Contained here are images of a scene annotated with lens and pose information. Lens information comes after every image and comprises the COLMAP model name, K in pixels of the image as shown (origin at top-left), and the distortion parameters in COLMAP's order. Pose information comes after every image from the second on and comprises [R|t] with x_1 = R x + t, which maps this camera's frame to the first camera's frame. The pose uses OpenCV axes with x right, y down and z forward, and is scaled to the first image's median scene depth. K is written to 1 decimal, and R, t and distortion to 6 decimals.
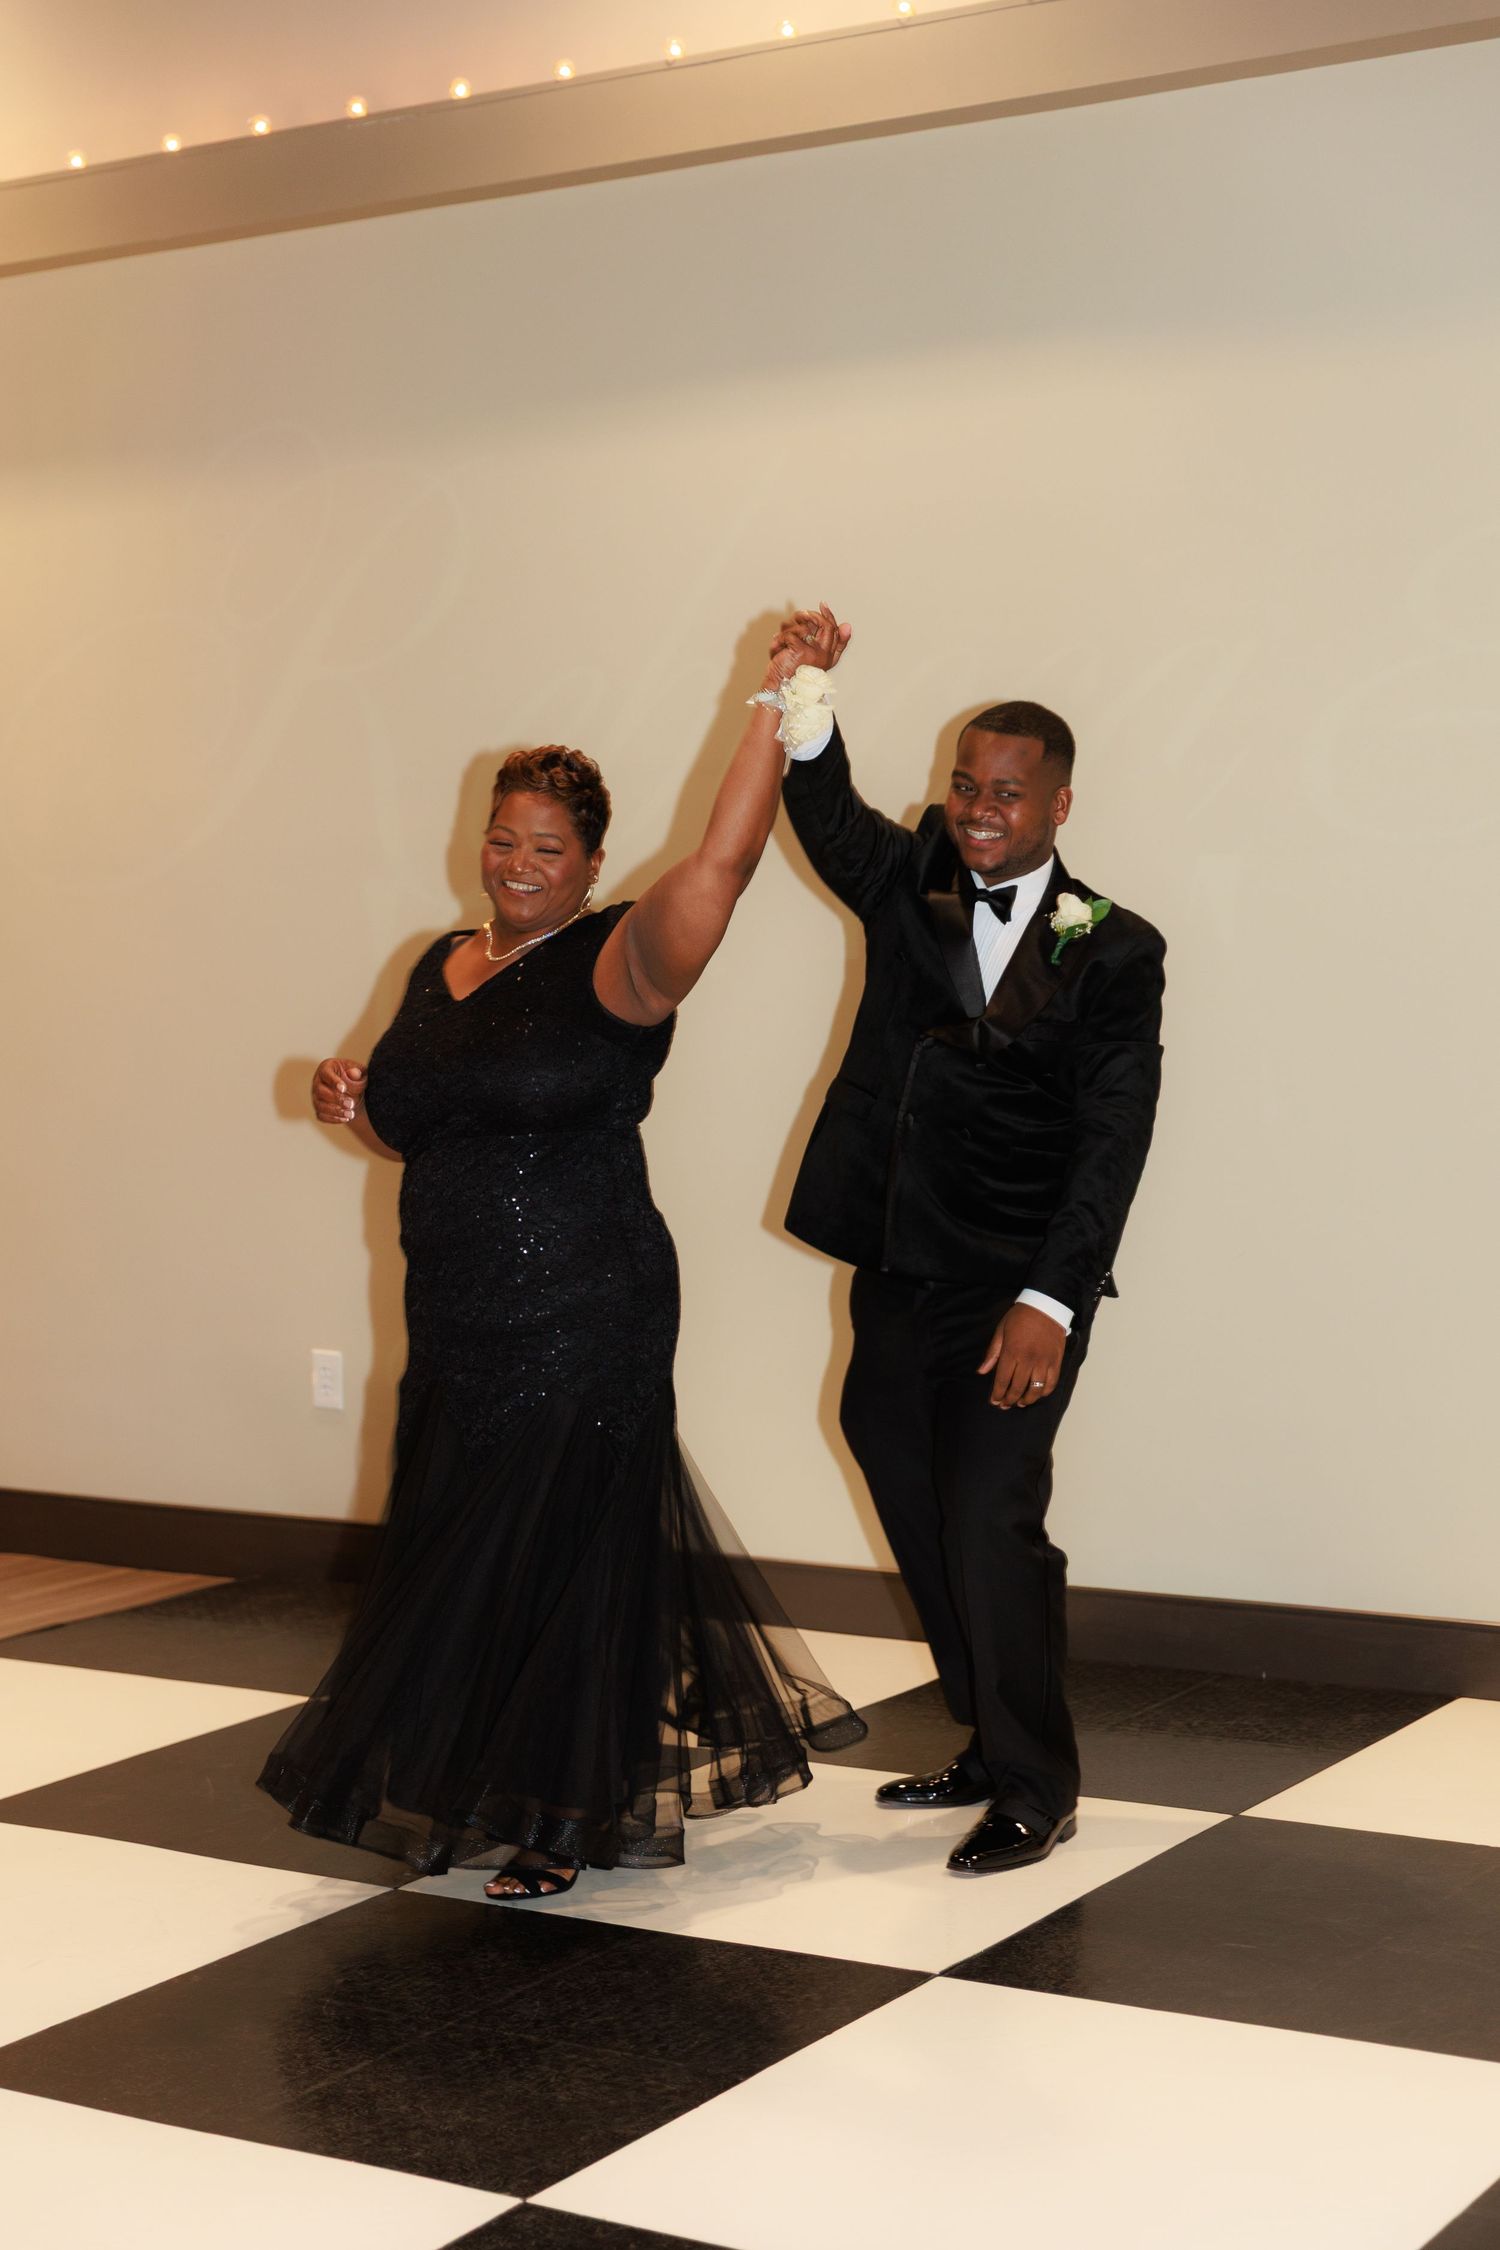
lens RADIAL K [[3710.0, 0, 699.2], [0, 3710.0, 1127.0], [0, 0, 1]] dist [0.030007, 0.000000]
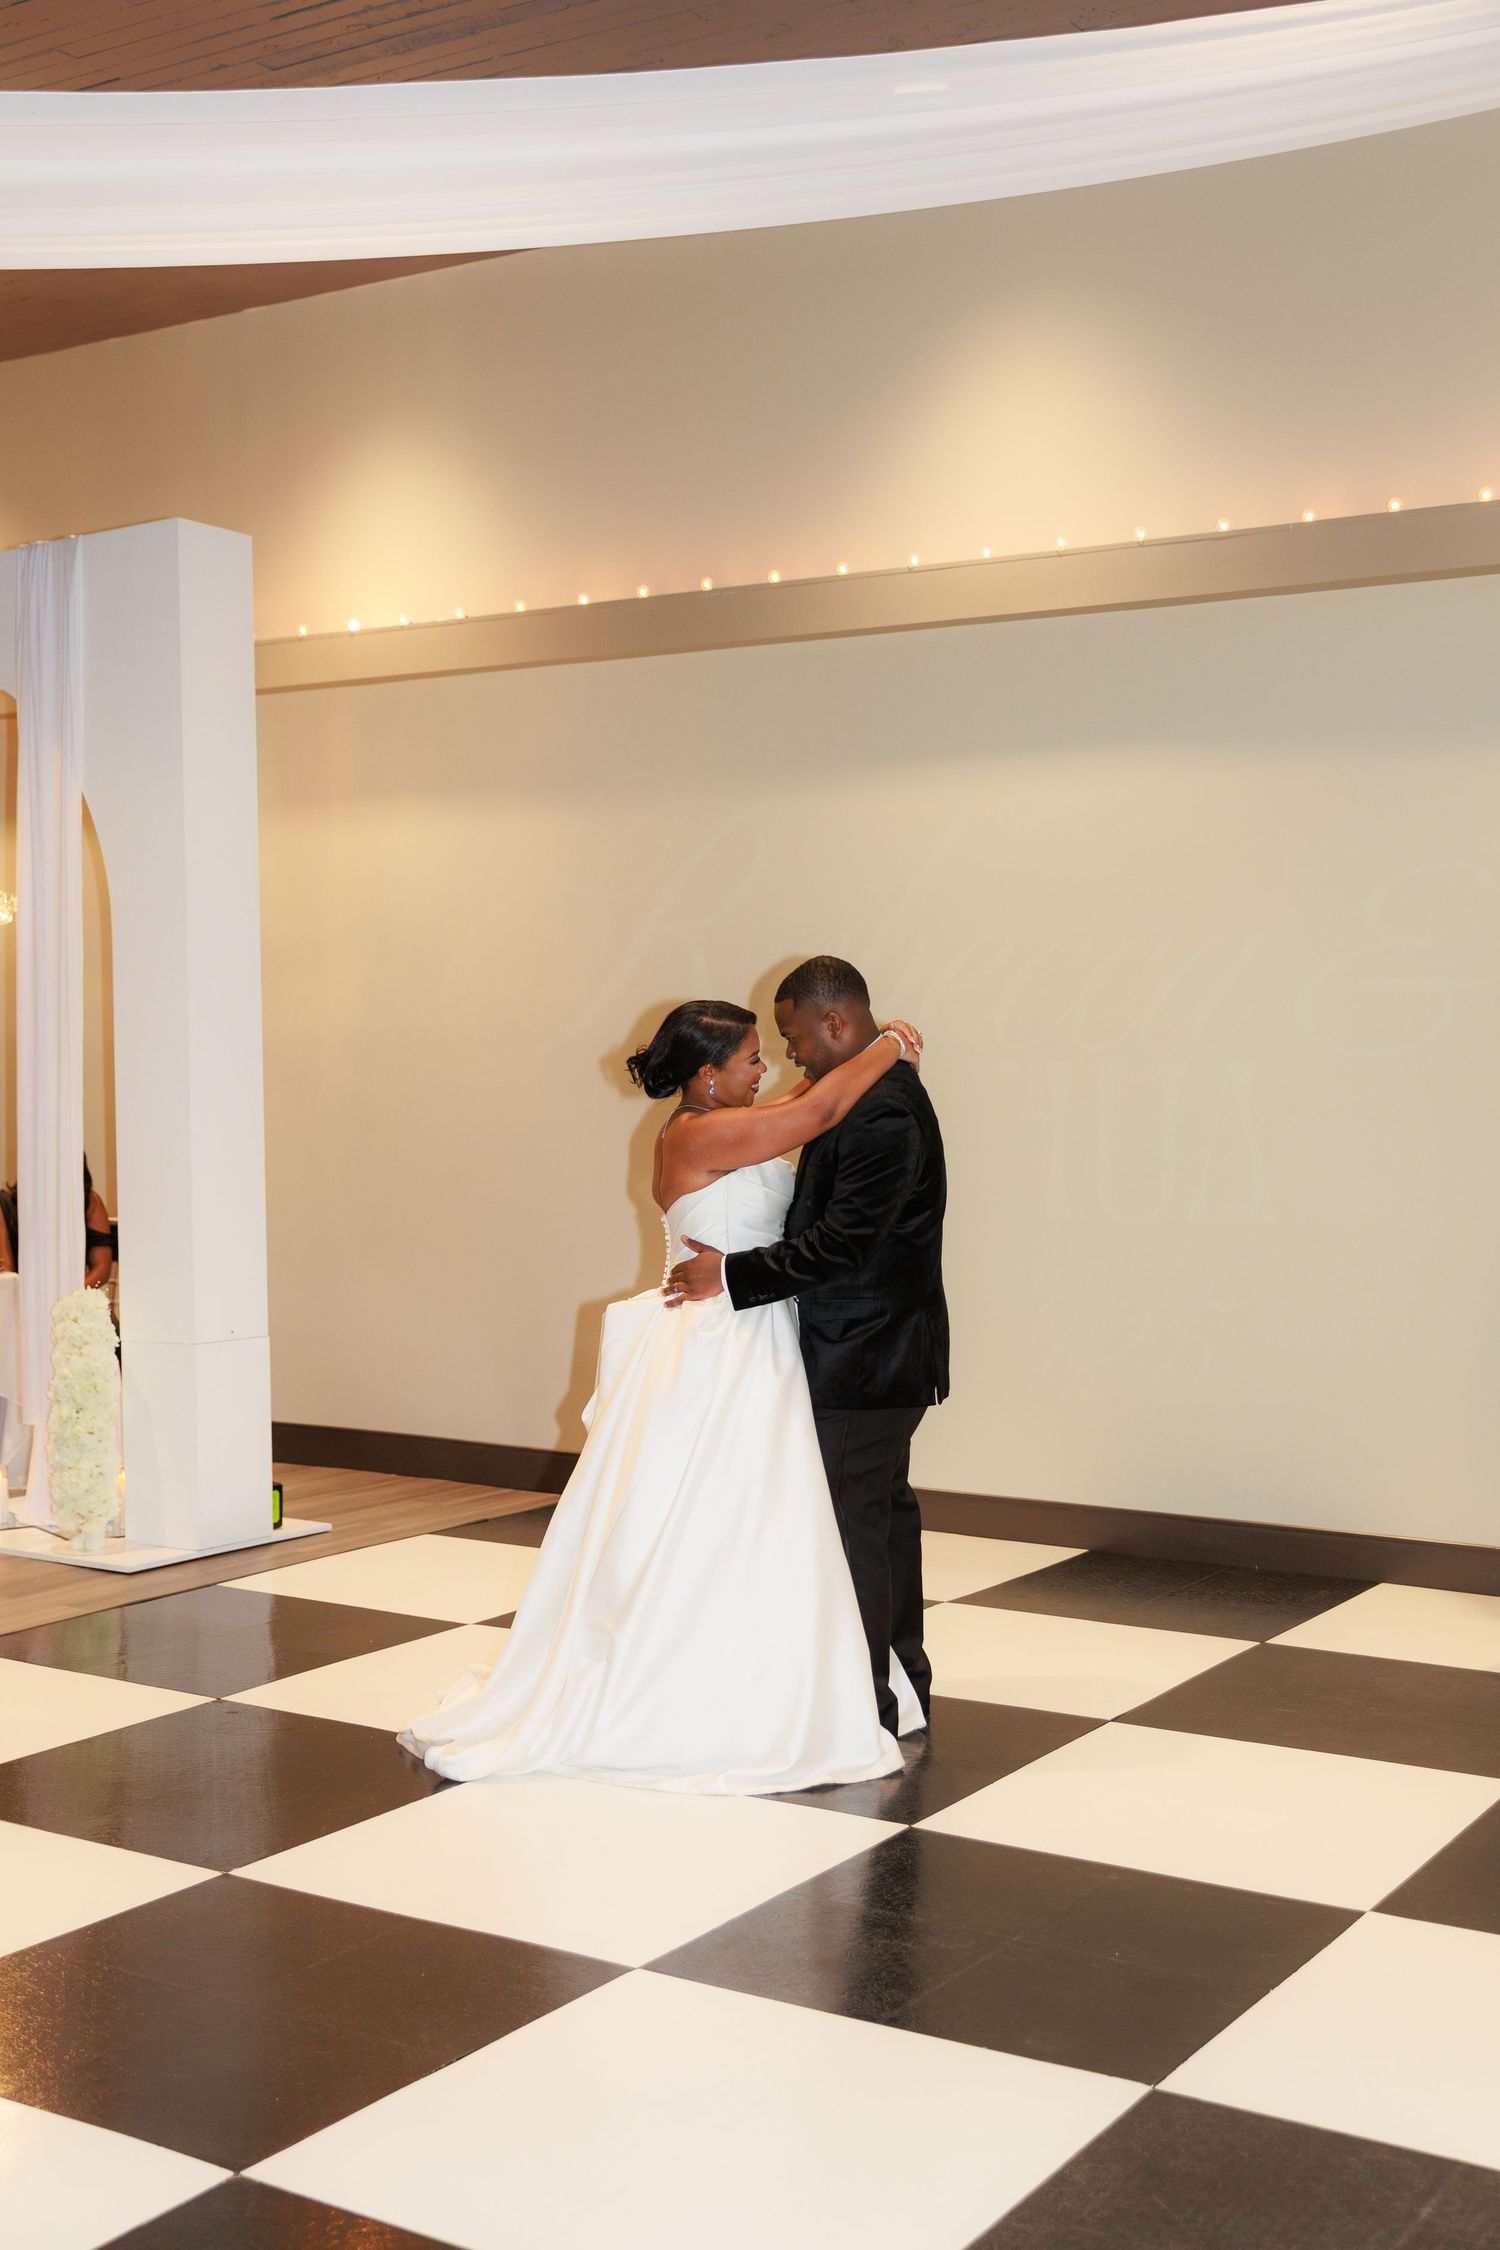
lens RADIAL K [[2603.7, 0, 758.3], [0, 2603.7, 1120.0], [0, 0, 1]] dist [-0.023148, 0.000000]
pose [[0.999125, 0.035496, 0.022134, -0.087882], [-0.034485, 0.998414, -0.044496, 0.009015], [-0.023679, 0.043694, 0.998764, -0.125540]]
